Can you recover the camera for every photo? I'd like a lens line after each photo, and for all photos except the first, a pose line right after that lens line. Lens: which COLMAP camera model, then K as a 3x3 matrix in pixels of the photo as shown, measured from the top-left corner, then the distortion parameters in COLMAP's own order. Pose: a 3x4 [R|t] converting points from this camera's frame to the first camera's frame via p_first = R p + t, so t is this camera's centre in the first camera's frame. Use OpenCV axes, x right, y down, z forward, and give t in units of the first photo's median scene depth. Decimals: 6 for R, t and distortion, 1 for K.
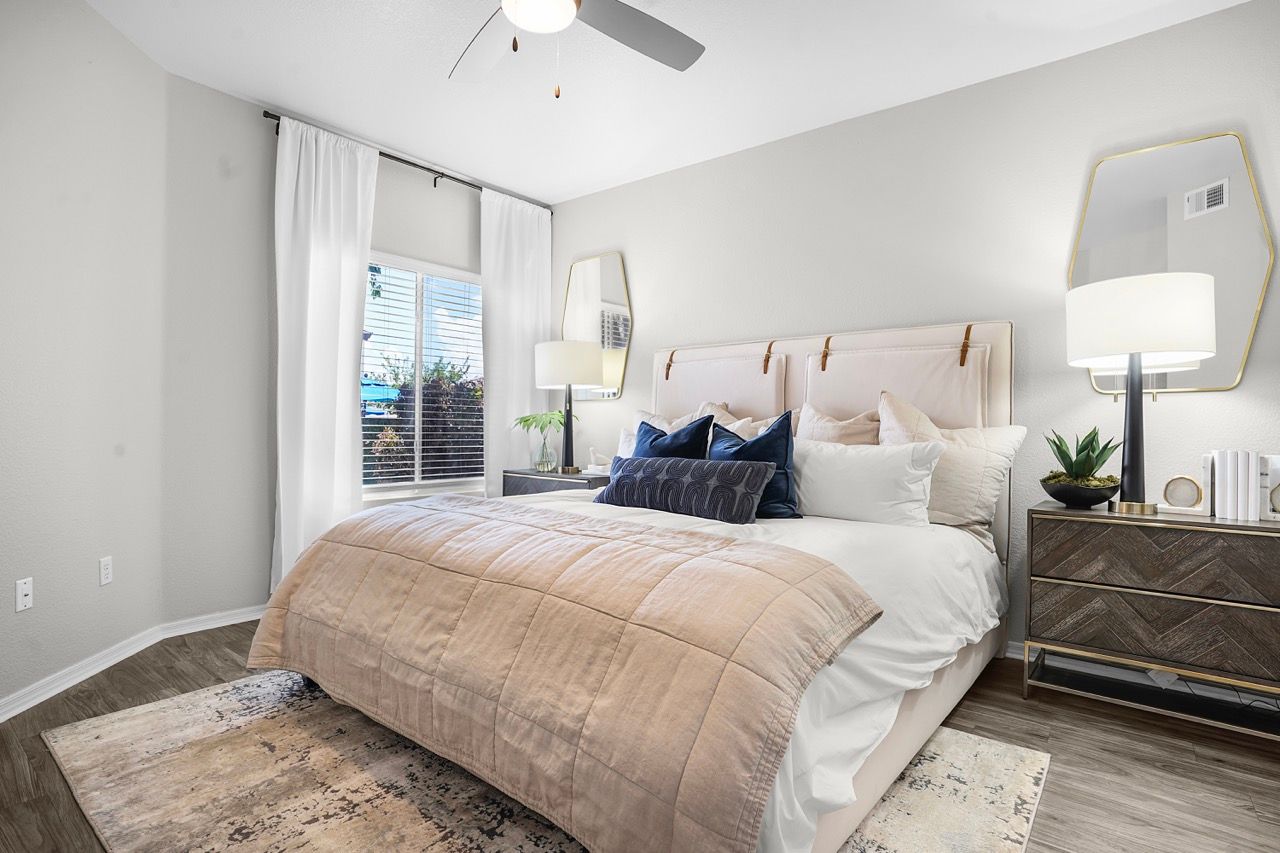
lens RADIAL K [[654.1, 0, 640.0], [0, 654.1, 426.5], [0, 0, 1]] dist [-0.063300, 0.031986]
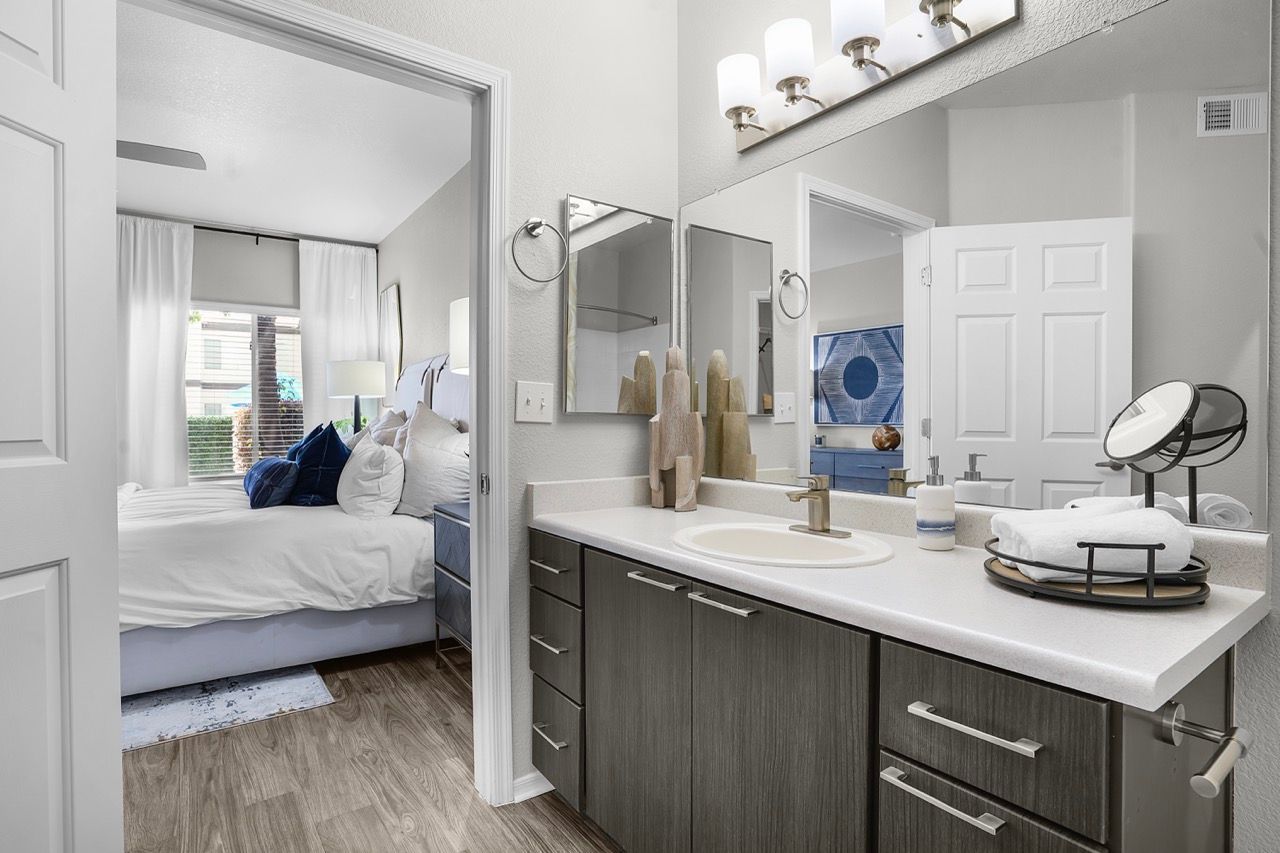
lens RADIAL K [[654.1, 0, 640.0], [0, 654.1, 426.5], [0, 0, 1]] dist [-0.063300, 0.031986]
pose [[0.958675, -0.009468, -0.284347, 0.853423], [0.012588, 0.999879, 0.009146, -0.011785], [0.284226, -0.012348, 0.958678, -0.009732]]
